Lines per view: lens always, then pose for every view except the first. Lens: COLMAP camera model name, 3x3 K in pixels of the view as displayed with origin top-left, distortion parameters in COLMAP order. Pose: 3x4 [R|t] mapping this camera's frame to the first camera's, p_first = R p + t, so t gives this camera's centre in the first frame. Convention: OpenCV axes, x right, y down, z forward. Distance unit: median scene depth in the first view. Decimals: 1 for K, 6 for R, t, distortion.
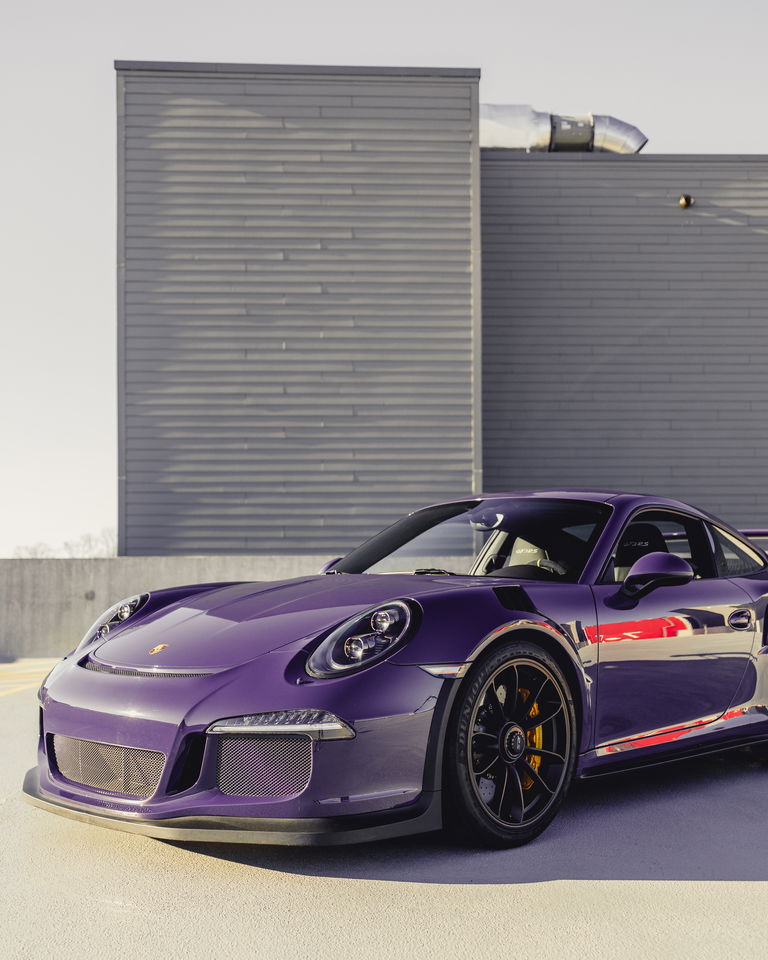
lens RADIAL K [[1104.2, 0, 425.6], [0, 1104.2, 488.4], [0, 0, 1]] dist [0.018777, 0.000000]
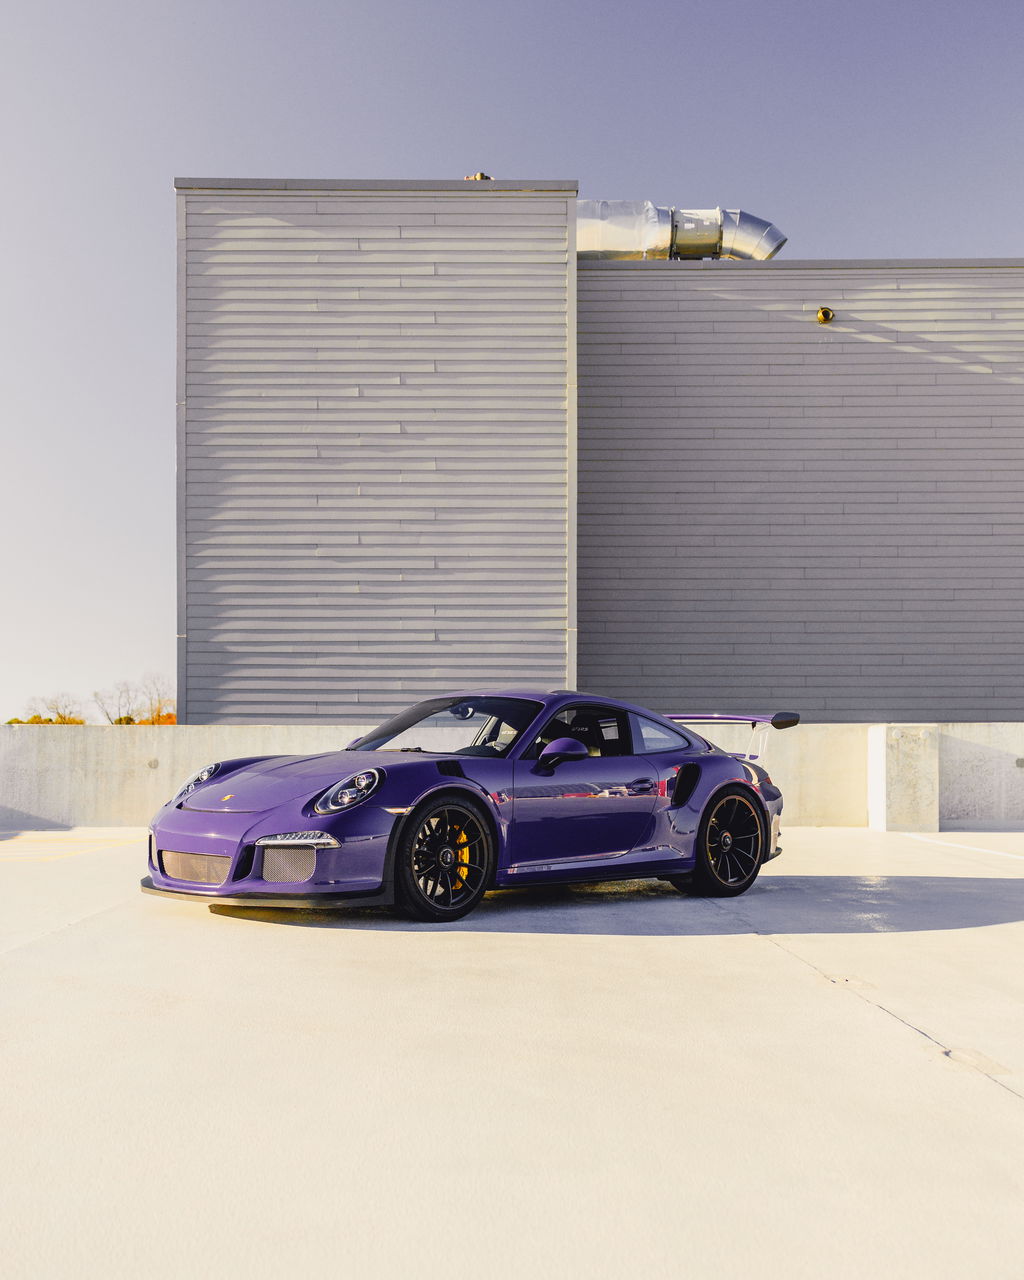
lens RADIAL K [[1472.2, 0, 511.5], [0, 1472.2, 644.6], [0, 0, 1]] dist [0.018777, 0.000000]
pose [[0.999146, 0.004681, -0.041046, 0.047681], [-0.004121, 0.999898, 0.013711, -0.019998], [0.041106, -0.013530, 0.999063, -0.206874]]
